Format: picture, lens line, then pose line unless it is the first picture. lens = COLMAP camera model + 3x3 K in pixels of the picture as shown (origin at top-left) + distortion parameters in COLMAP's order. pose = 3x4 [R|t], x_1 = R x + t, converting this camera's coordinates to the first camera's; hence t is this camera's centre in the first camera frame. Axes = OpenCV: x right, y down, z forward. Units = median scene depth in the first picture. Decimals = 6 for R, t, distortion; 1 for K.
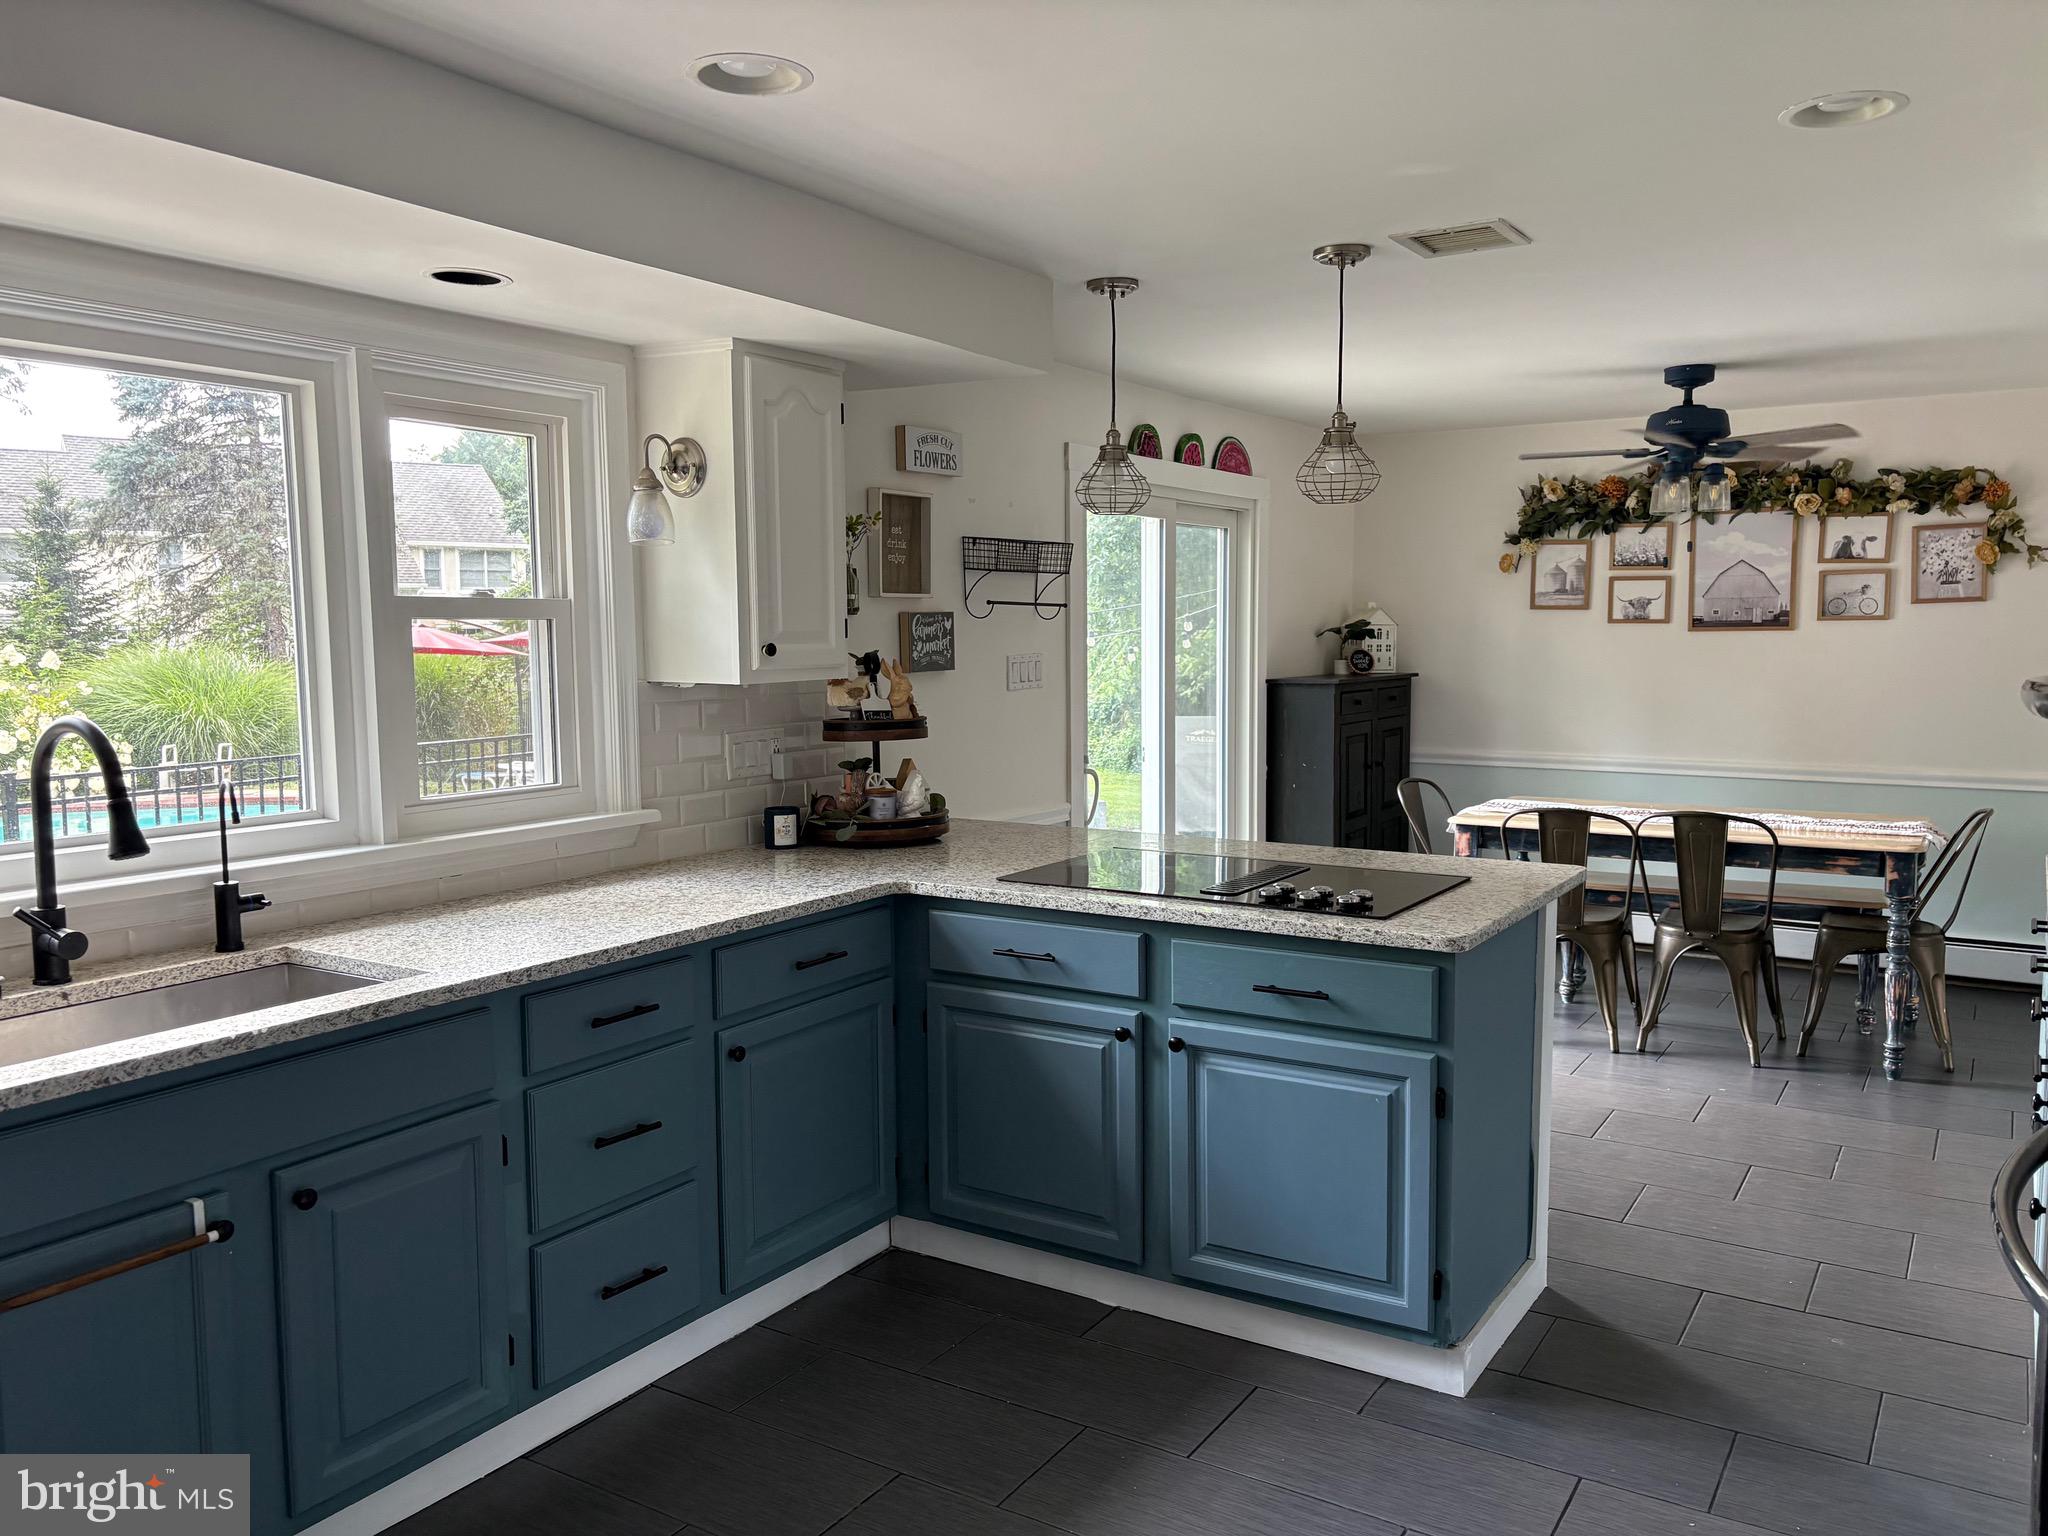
lens RADIAL K [[1550.4, 0, 1028.9], [0, 1550.4, 778.1], [0, 0, 1]] dist [0.066760, -0.088287]
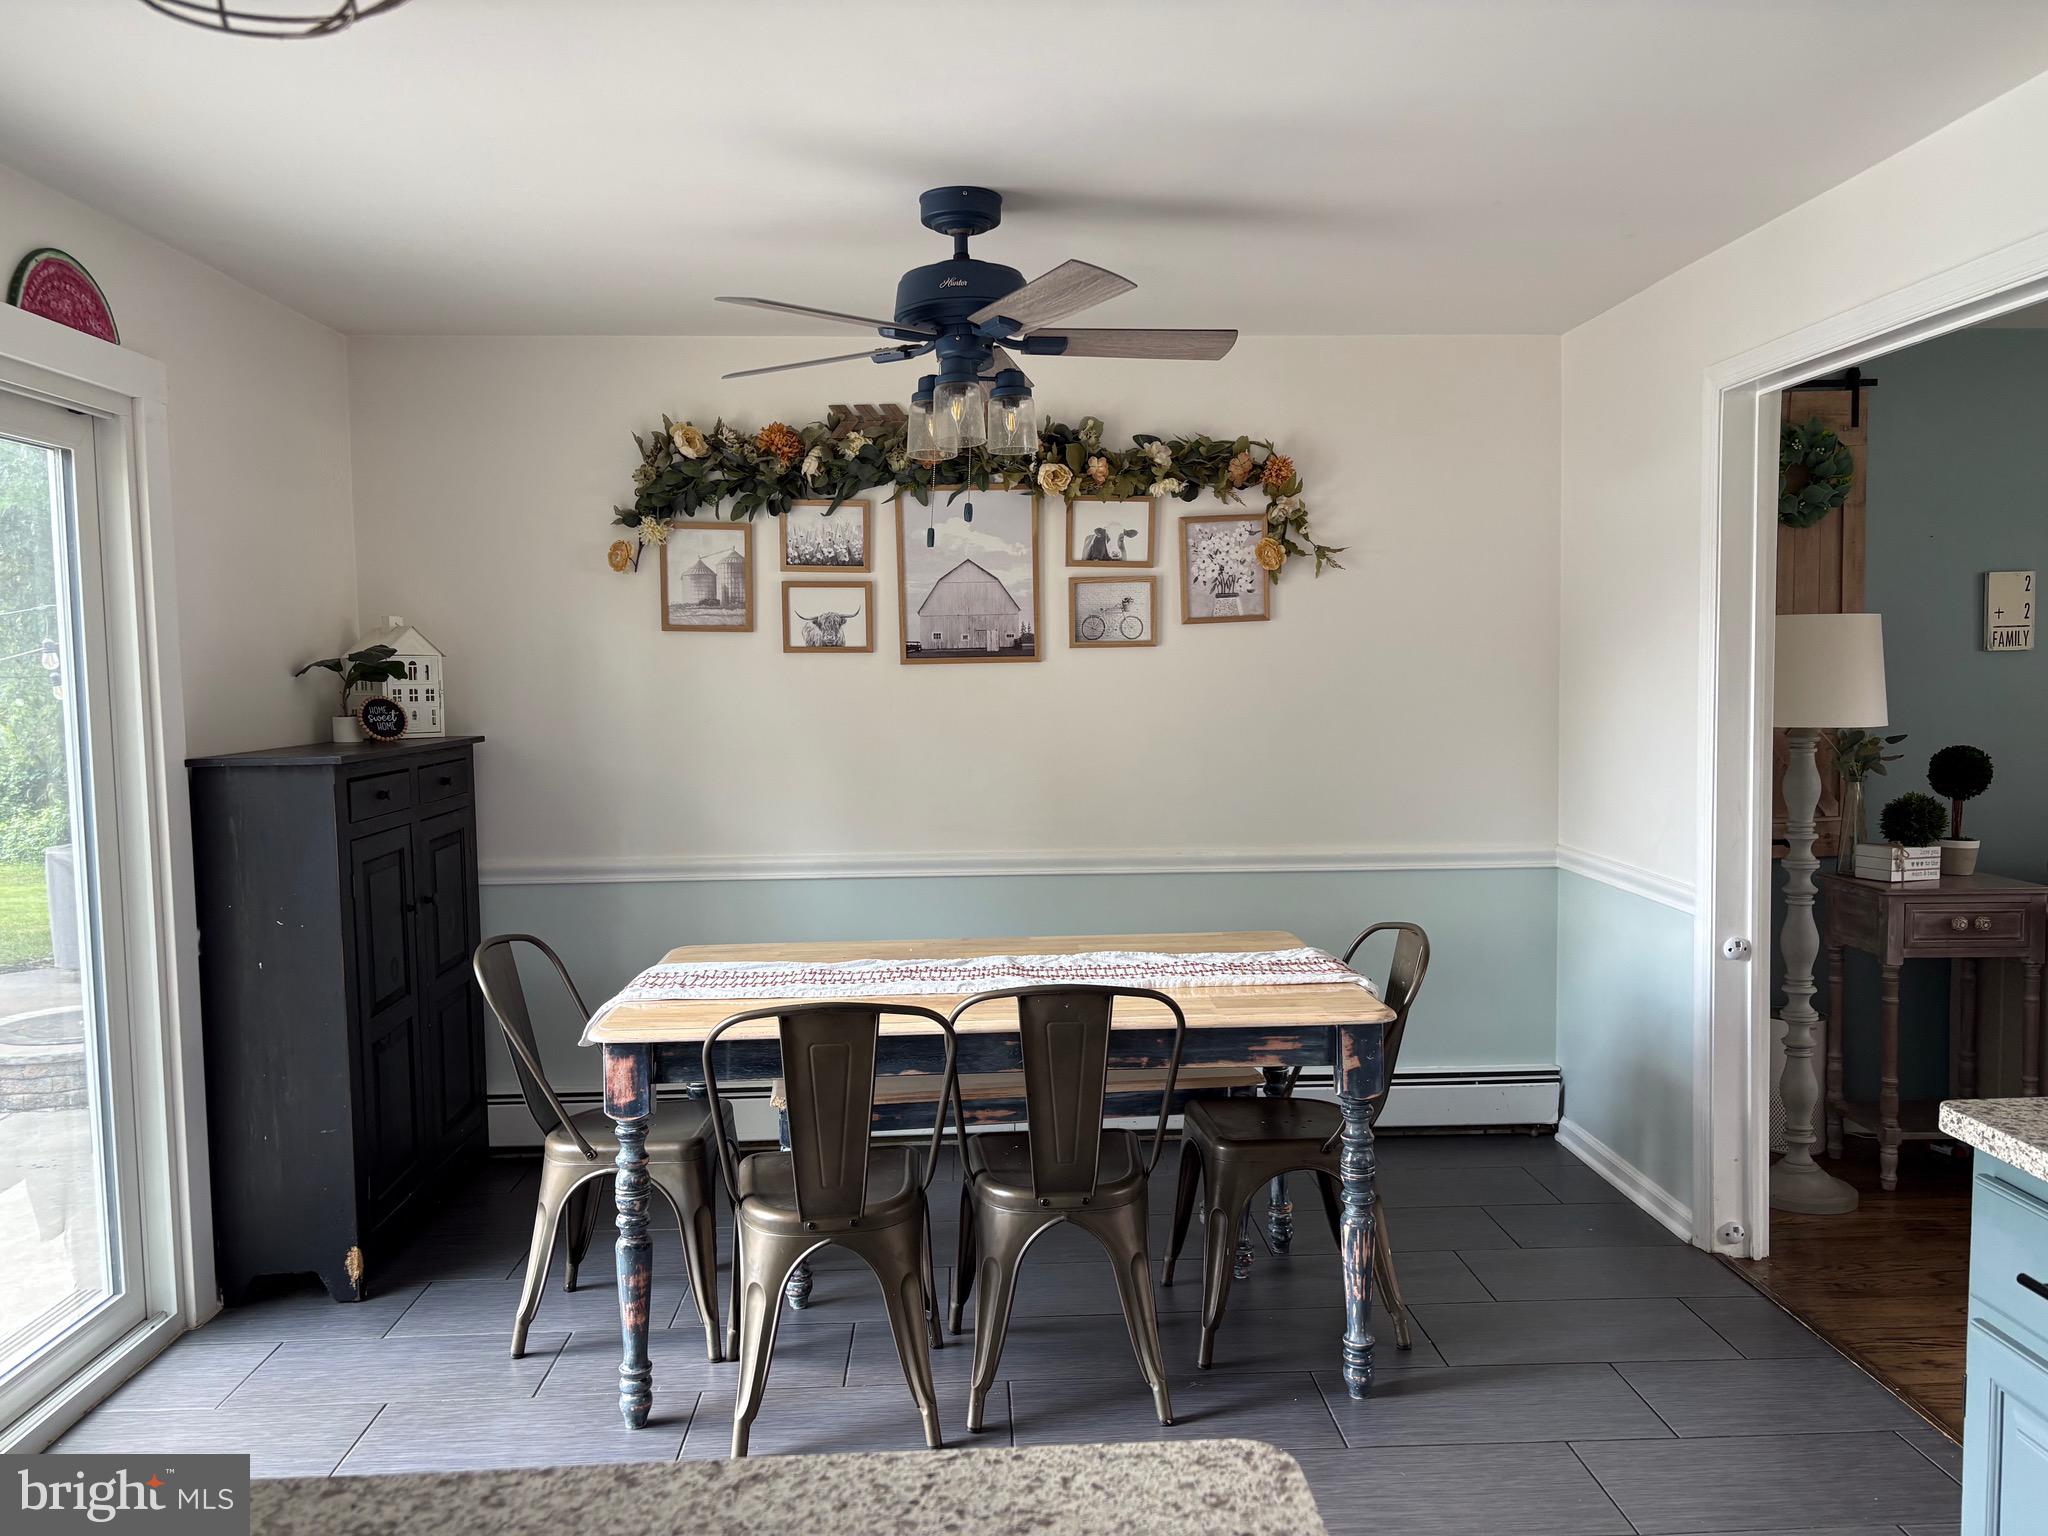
lens RADIAL K [[1549.3, 0, 1029.5], [0, 1549.3, 783.0], [0, 0, 1]] dist [0.127513, -0.174469]
pose [[0.820406, -0.049524, 0.569632, 0.089597], [0.063699, 0.997957, -0.004979, -0.038164], [-0.568222, 0.040369, 0.821884, 0.446669]]
